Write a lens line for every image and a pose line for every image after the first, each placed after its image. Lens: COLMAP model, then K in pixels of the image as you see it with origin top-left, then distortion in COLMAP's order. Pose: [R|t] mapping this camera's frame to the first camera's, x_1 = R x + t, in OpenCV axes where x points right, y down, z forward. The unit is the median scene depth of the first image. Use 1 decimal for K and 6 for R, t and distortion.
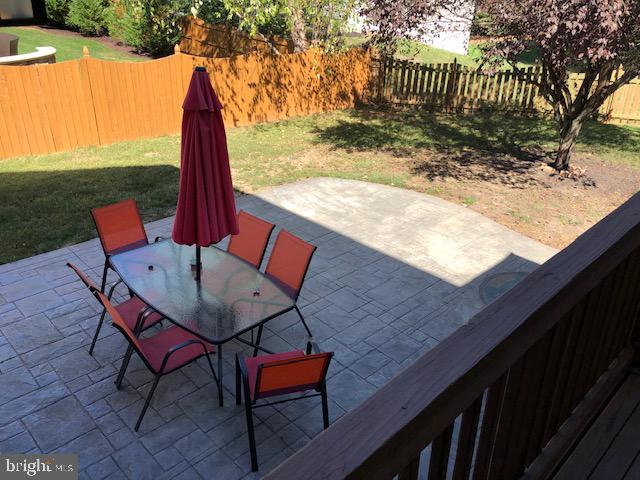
lens RADIAL K [[527.4, 0, 319.4], [0, 527.4, 236.4], [0, 0, 1]] dist [0.041418, -0.052286]
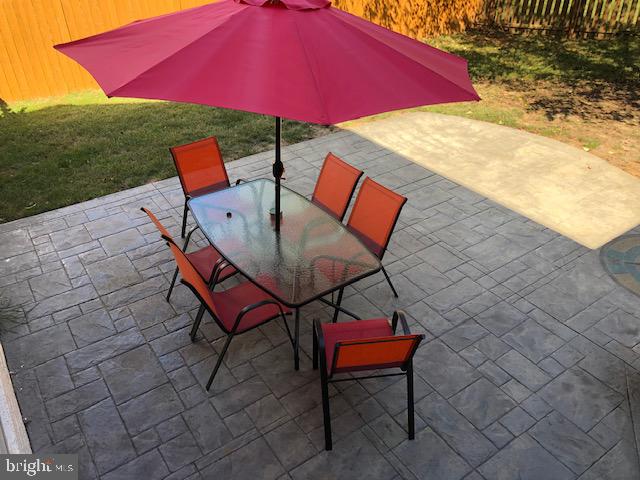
lens RADIAL K [[504.3, 0, 320.0], [0, 504.3, 240.0], [0, 0, 1]] dist [0.066828, -0.109657]
pose [[0.984113, 0.061299, -0.166624, -0.009199], [-0.036222, 0.988087, 0.149572, -0.033709], [0.173807, -0.141160, 0.974610, 0.148928]]
